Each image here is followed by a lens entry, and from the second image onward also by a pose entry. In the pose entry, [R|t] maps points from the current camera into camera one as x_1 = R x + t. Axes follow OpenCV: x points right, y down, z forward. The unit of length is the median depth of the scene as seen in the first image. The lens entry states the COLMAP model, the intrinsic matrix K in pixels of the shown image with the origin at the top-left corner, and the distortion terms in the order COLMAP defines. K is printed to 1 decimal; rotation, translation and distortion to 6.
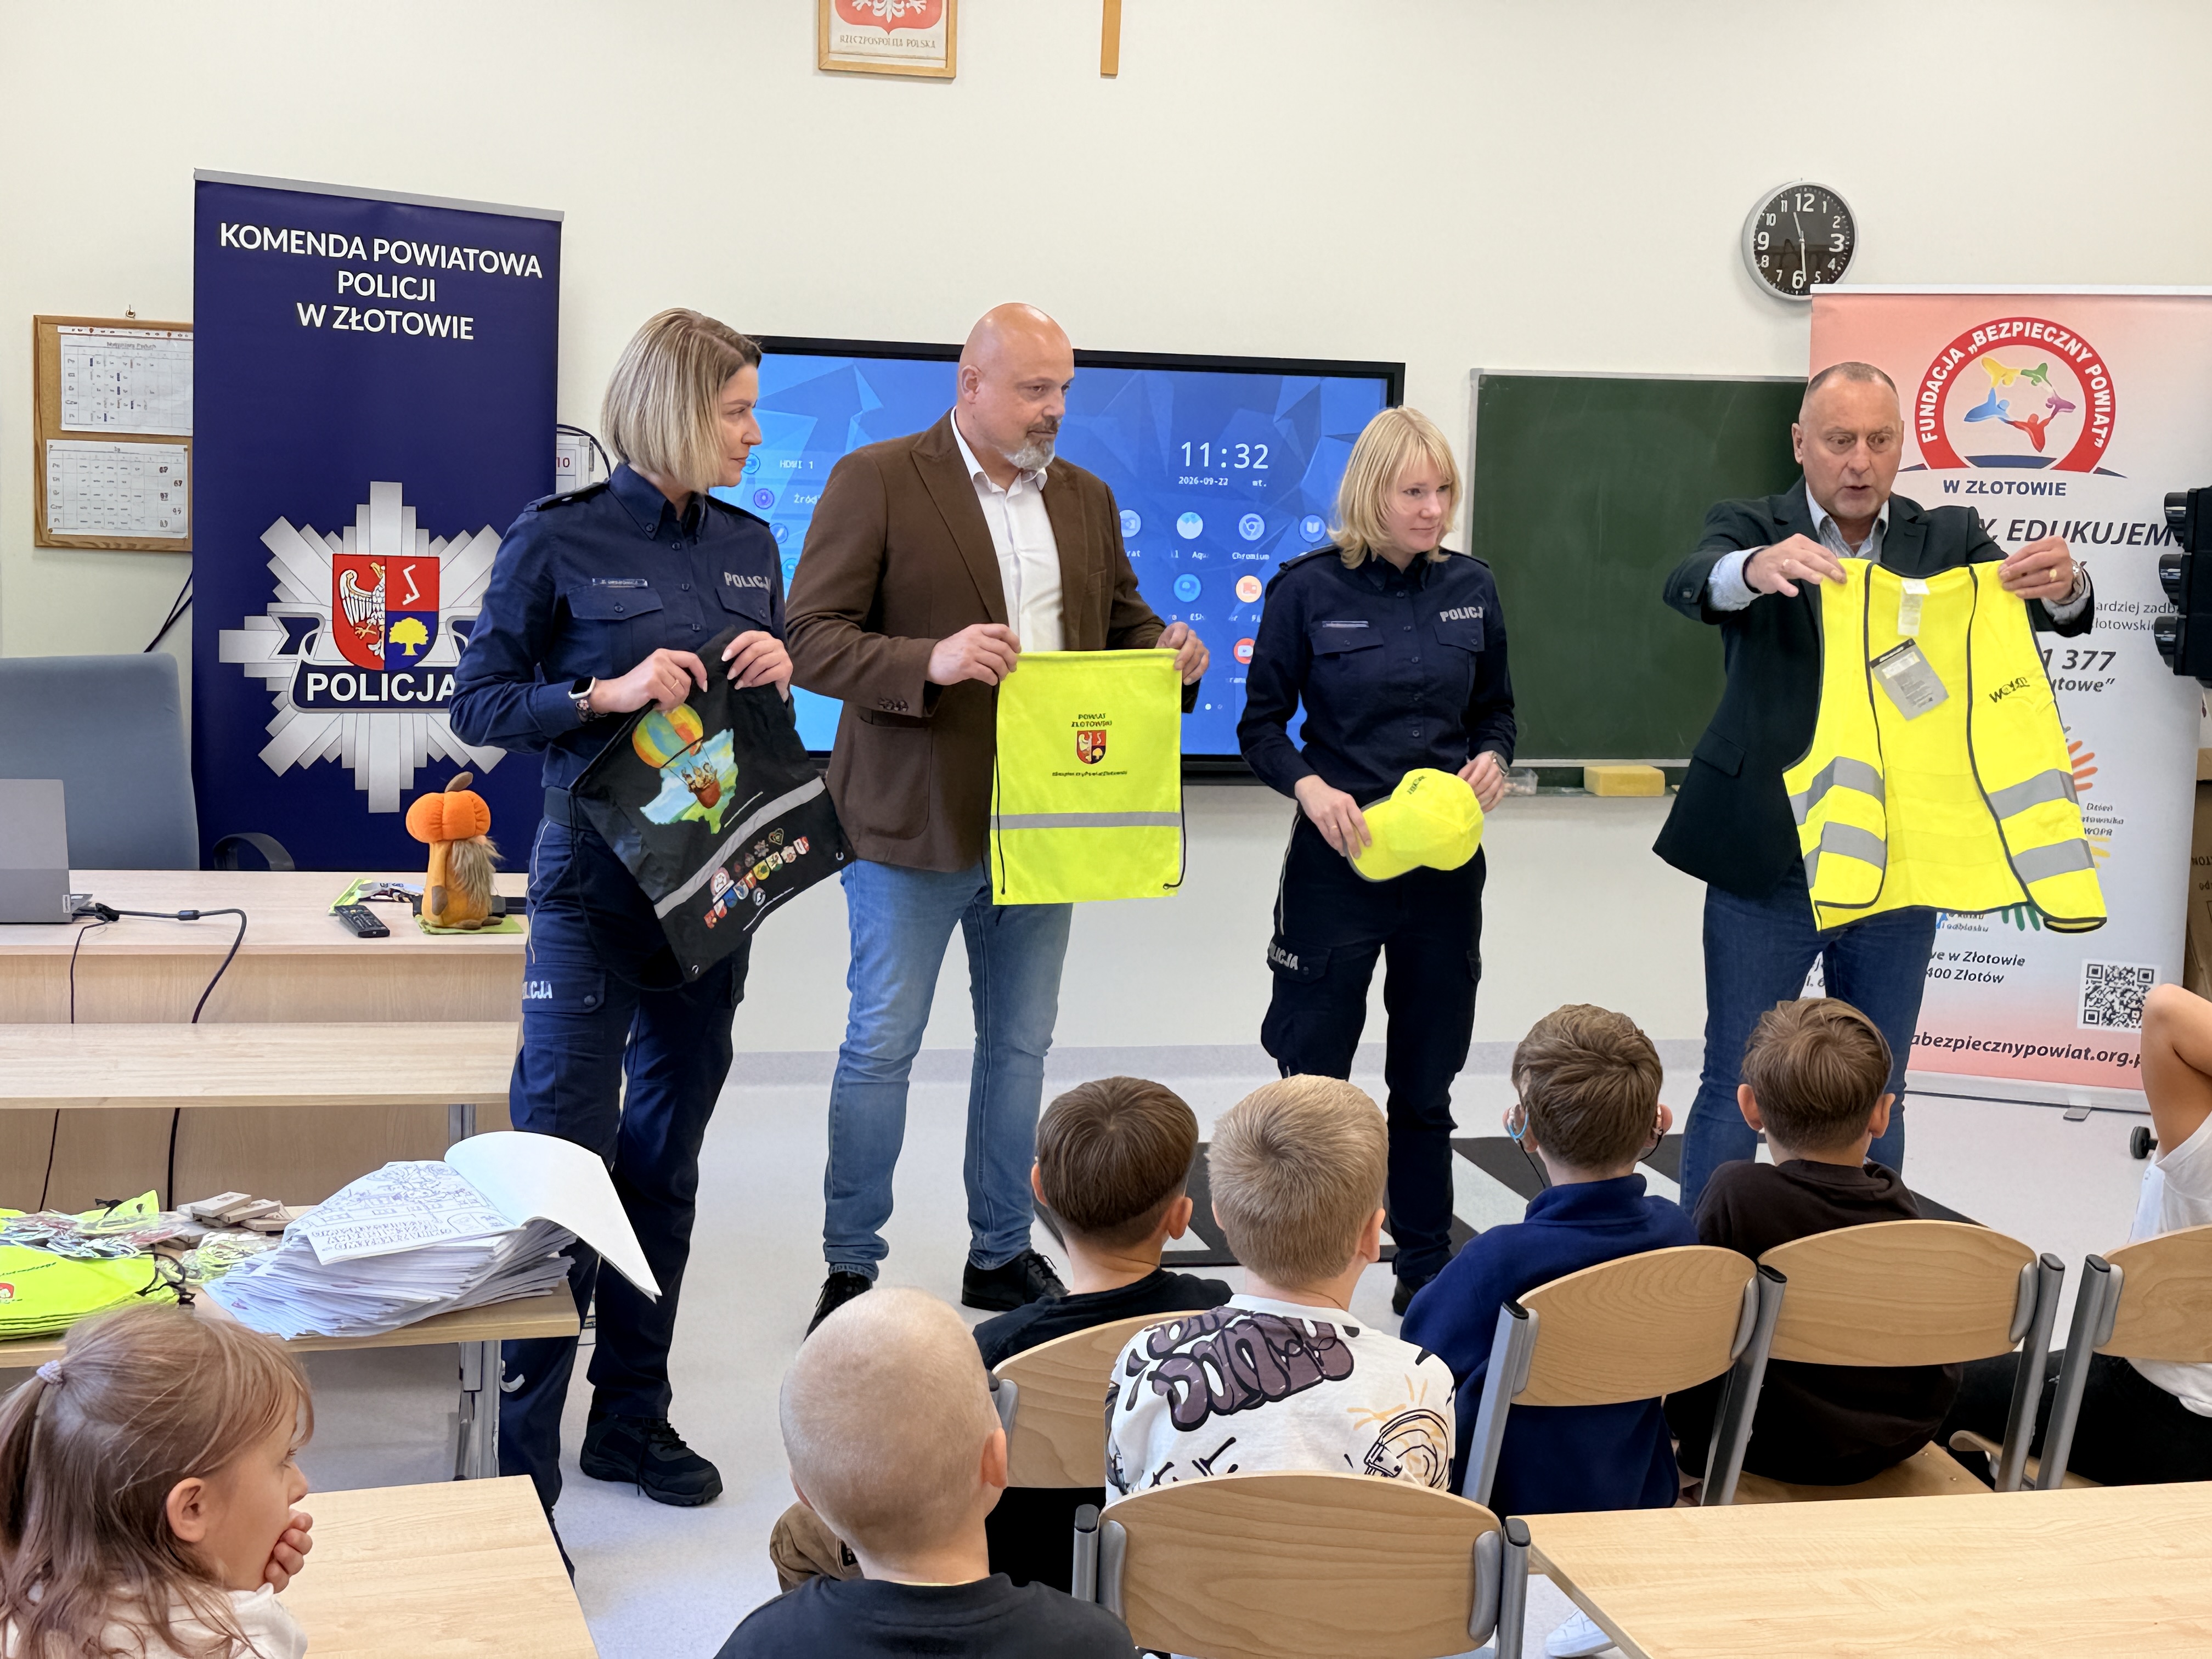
lens RADIAL K [[2953.8, 0, 1096.8], [0, 2953.8, 811.4], [0, 0, 1]] dist [0.110013, 0.000000]
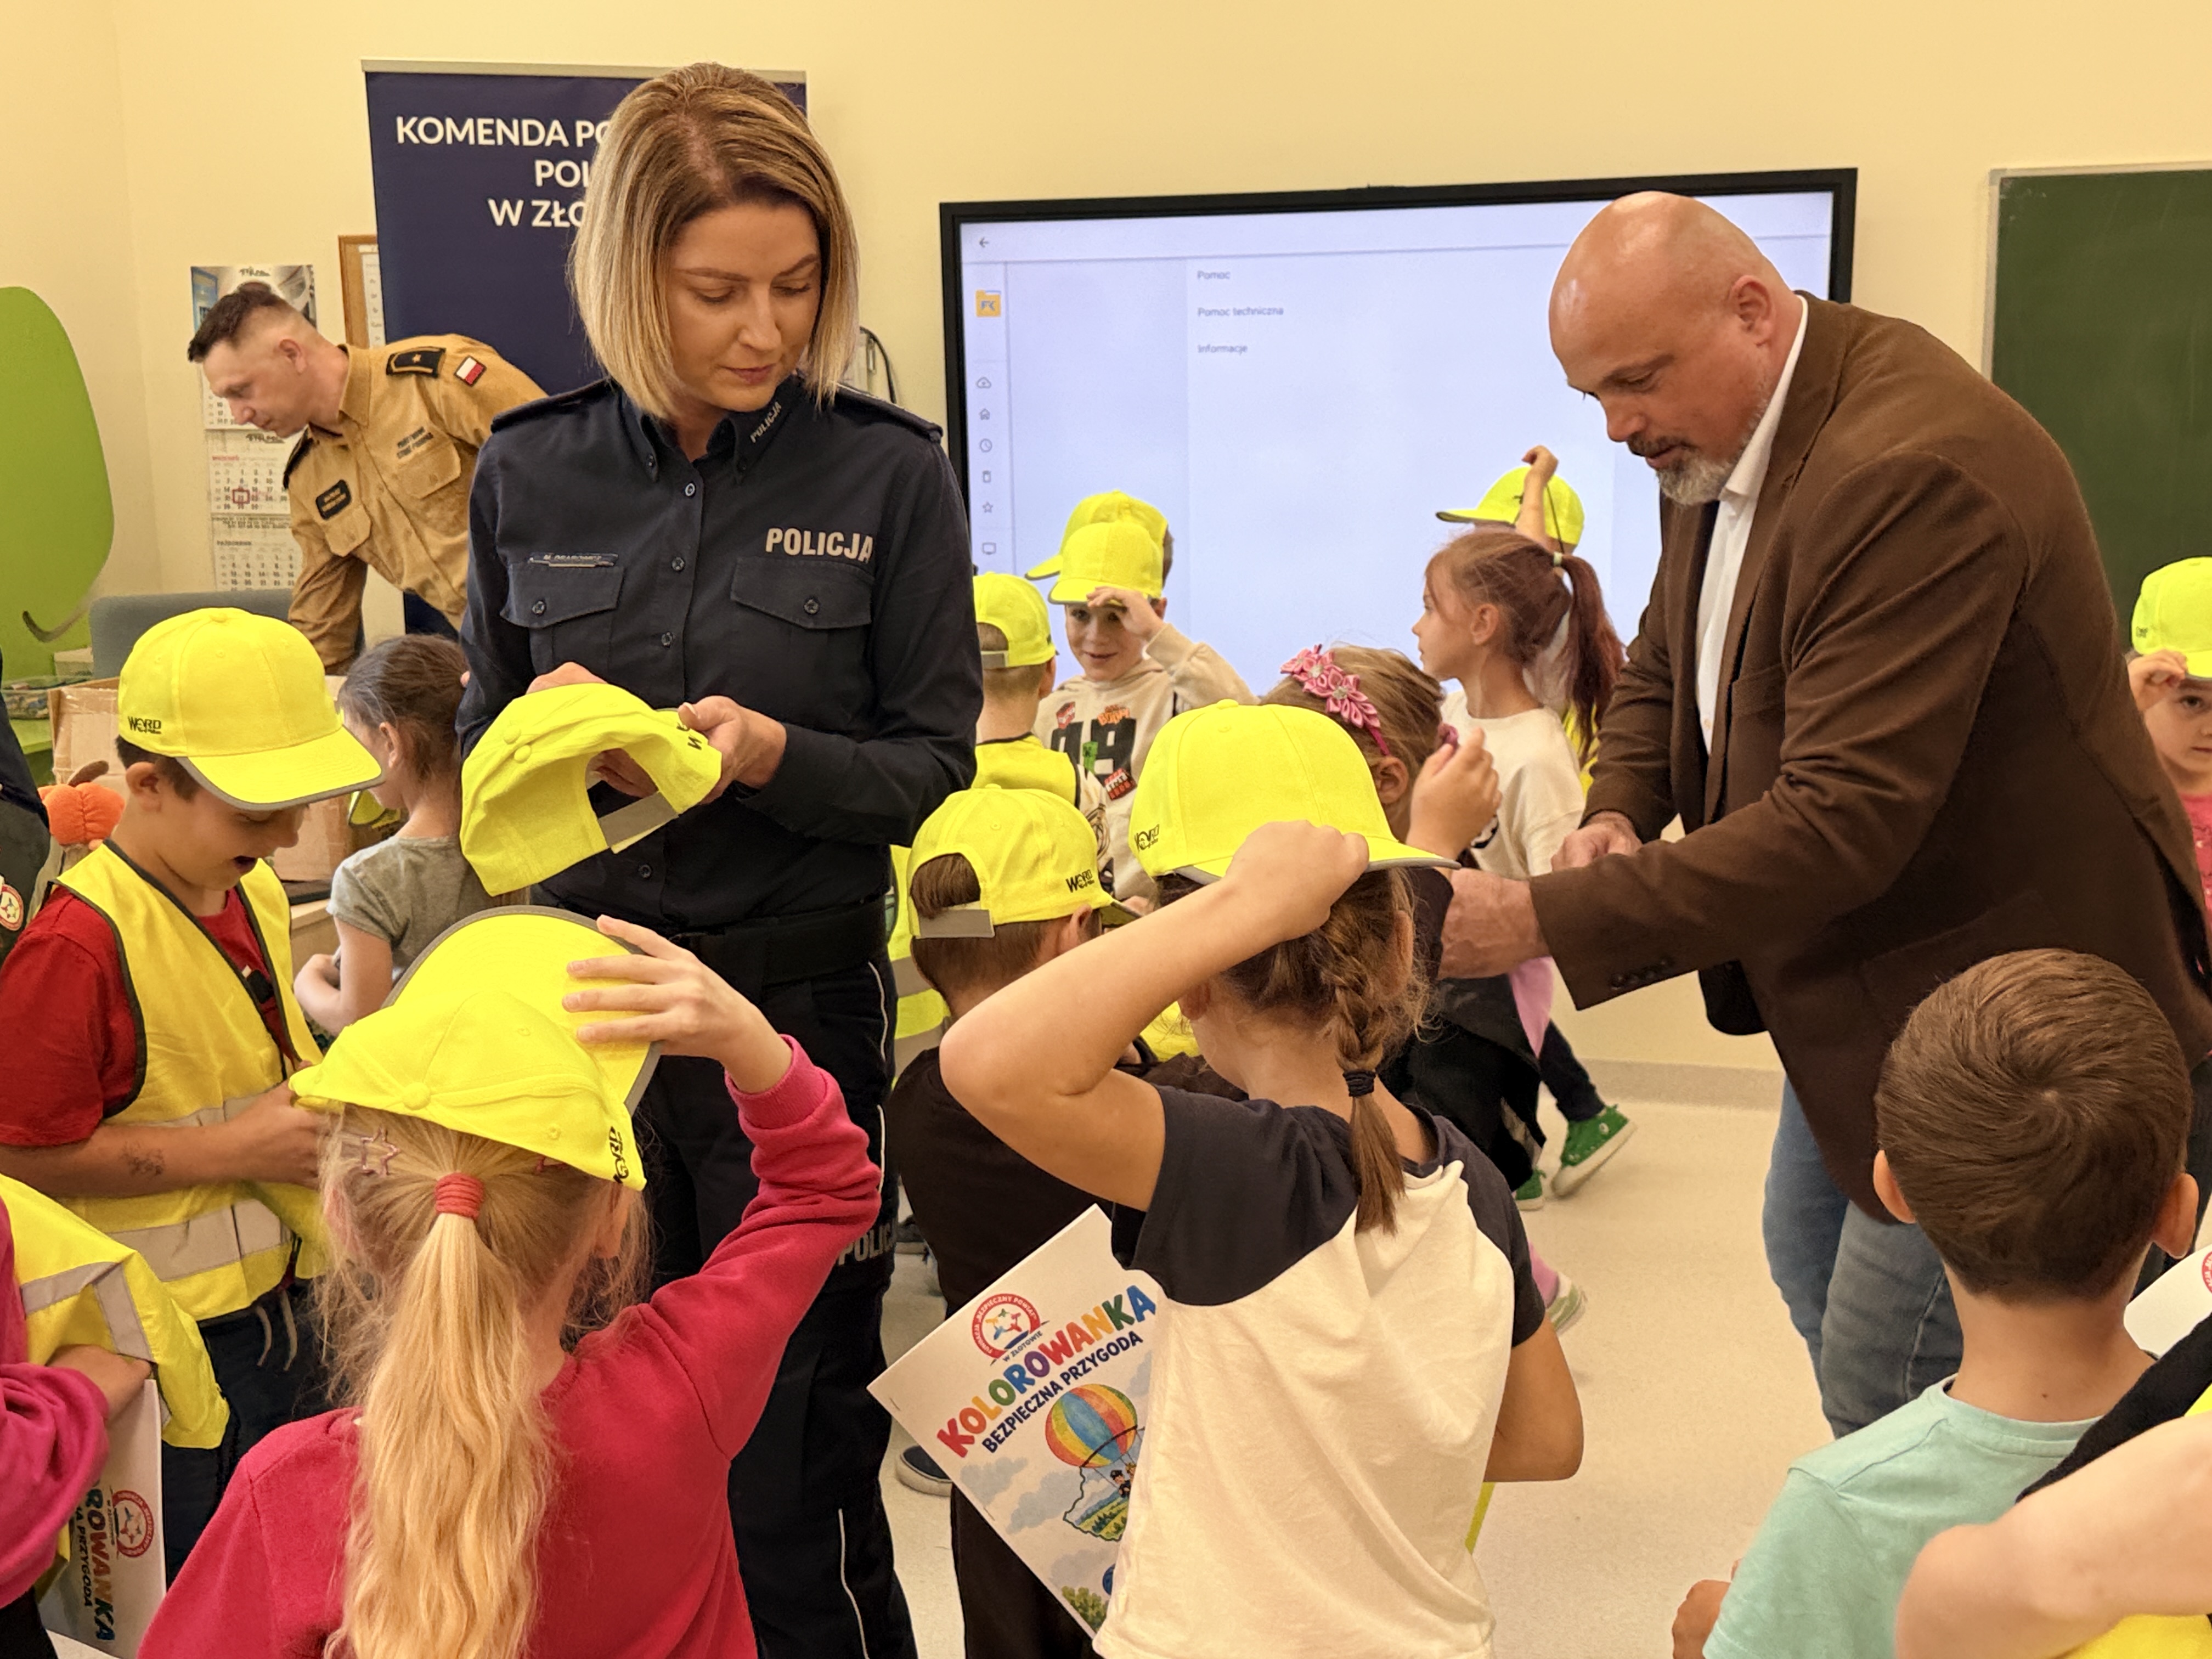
lens RADIAL K [[2437.6, 0, 1126.2], [0, 2437.6, 834.3], [0, 0, 1]] dist [0.057118, 0.000000]
pose [[0.881191, 0.045104, -0.470604, 0.255891], [-0.012196, 0.997276, 0.072744, -0.032538], [0.472603, -0.058361, 0.879341, 0.404768]]
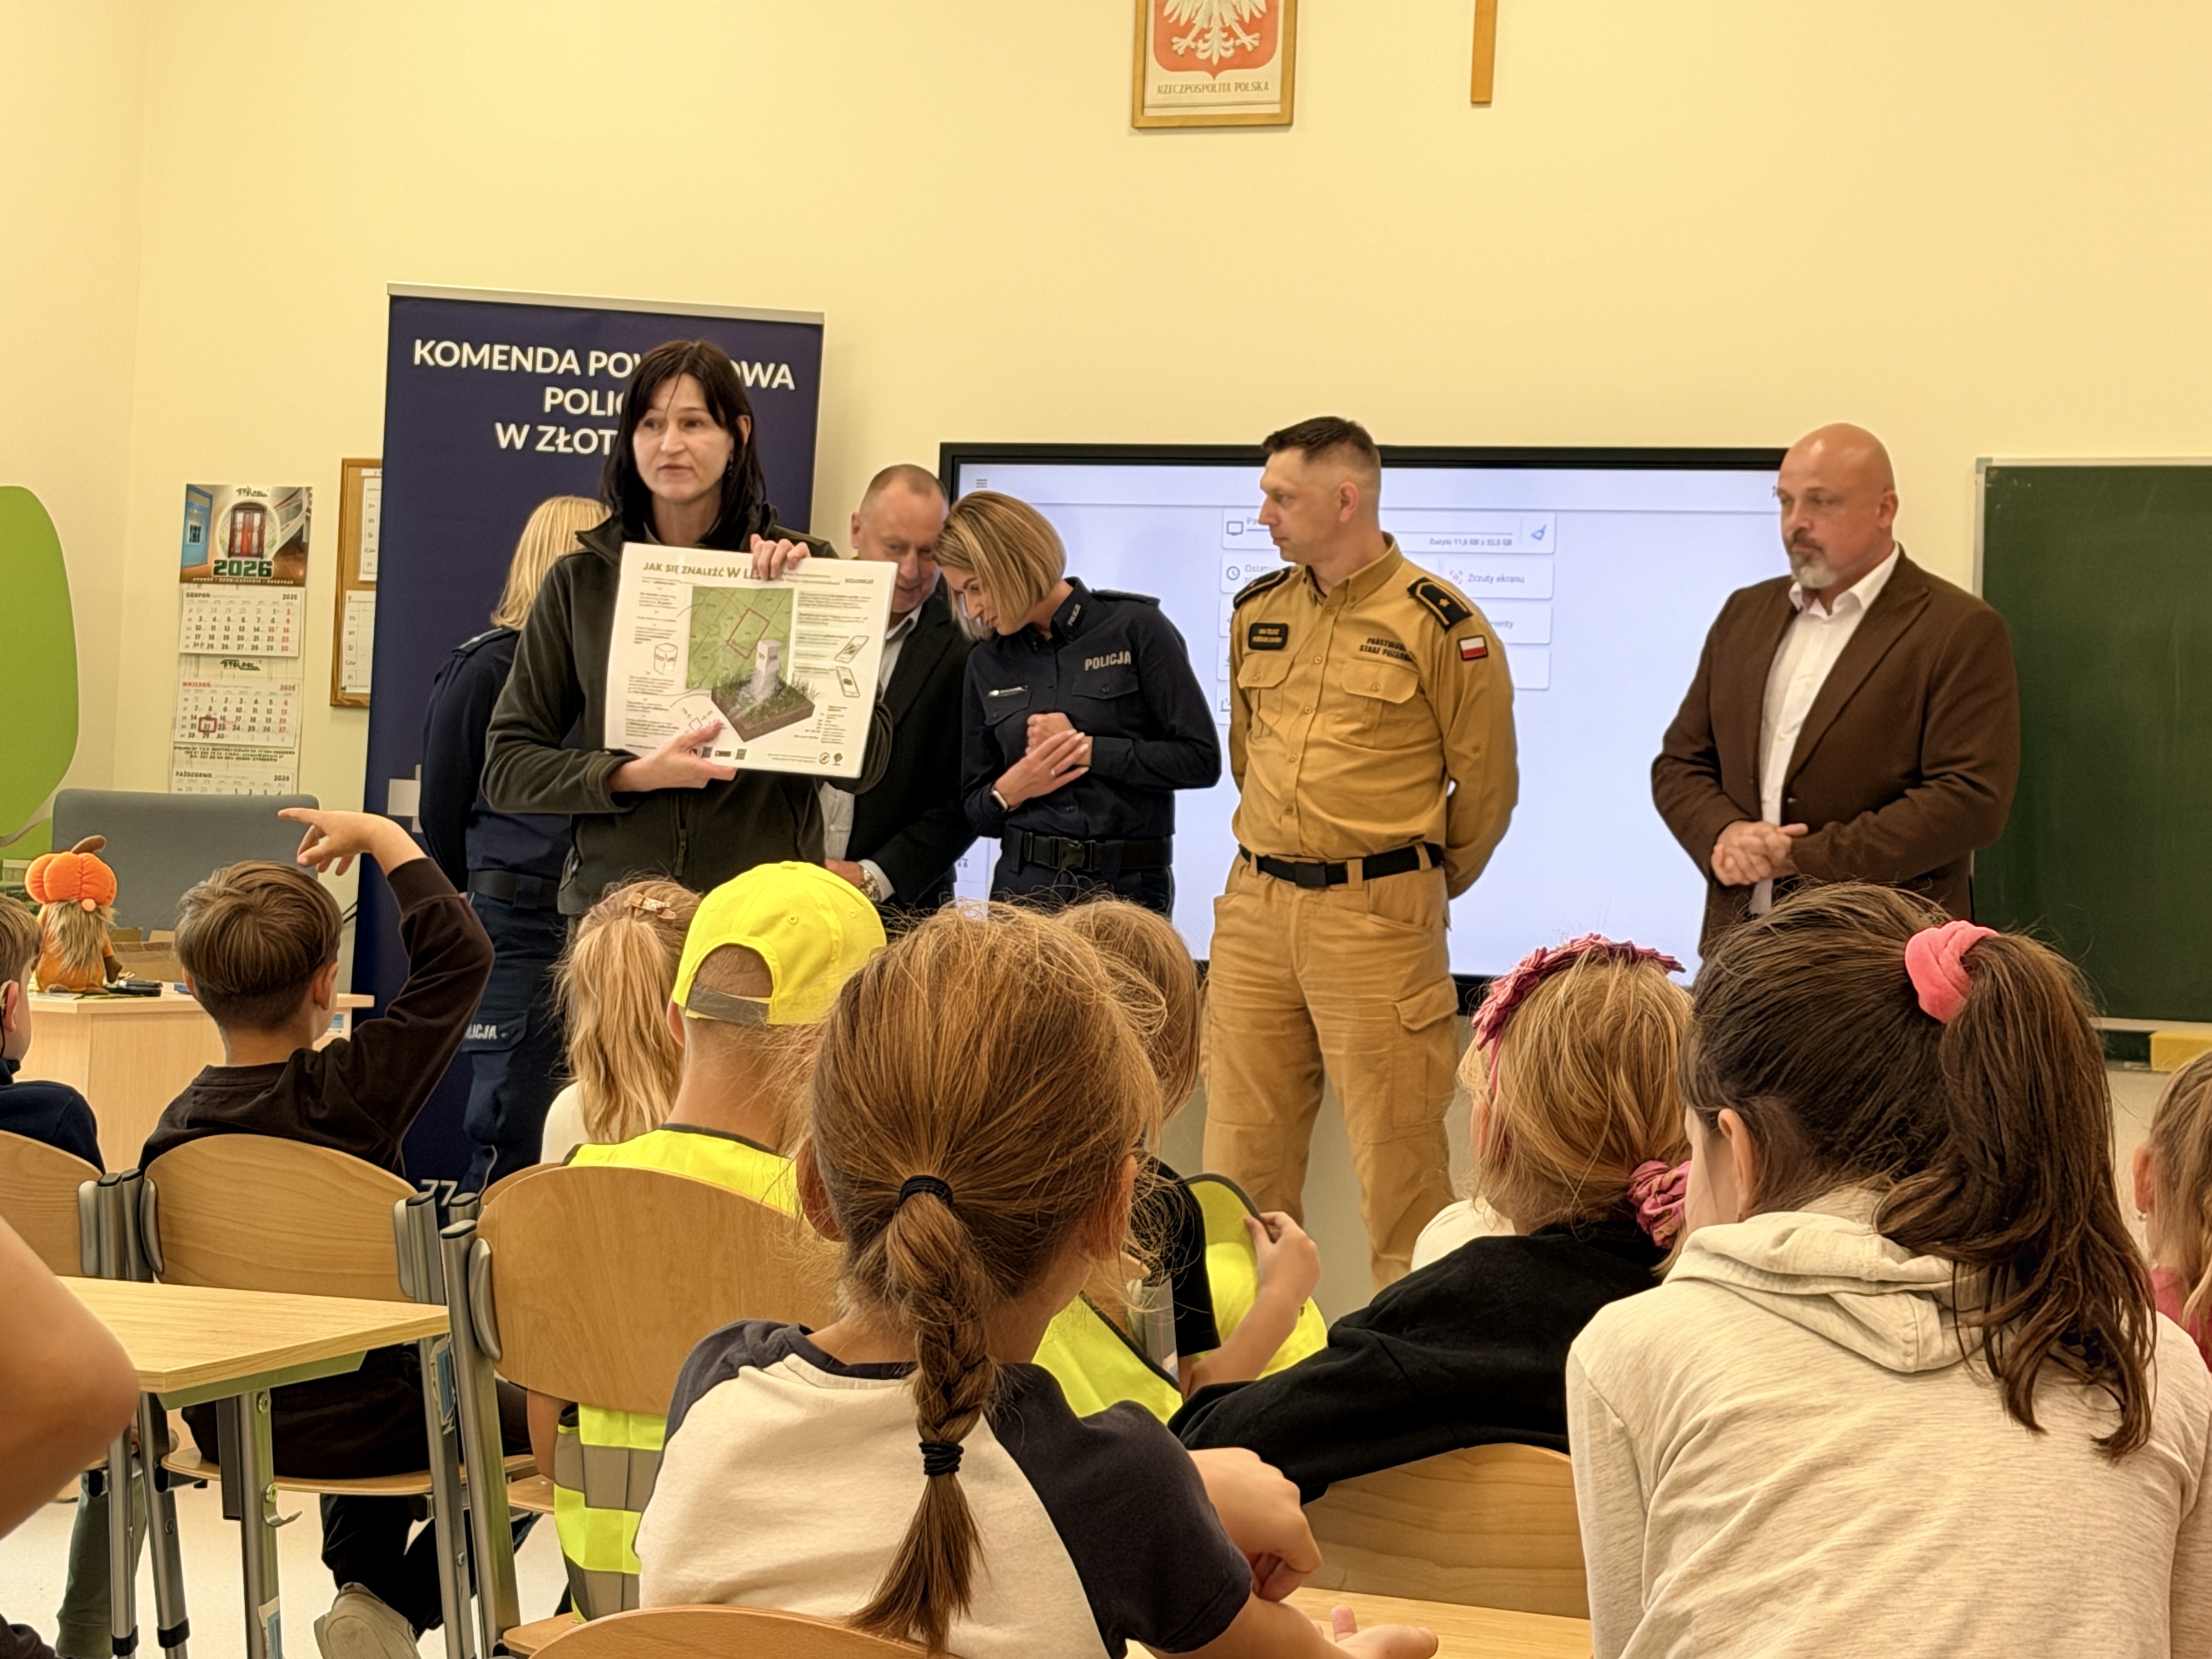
lens RADIAL K [[4597.8, 0, 1063.7], [0, 4597.8, 783.8], [0, 0, 1]] dist [0.156752, 0.000000]
pose [[0.811263, -0.004762, -0.584662, 0.662169], [-0.085629, 0.988217, -0.126865, 0.096532], [0.578377, 0.152985, 0.801296, -0.003321]]
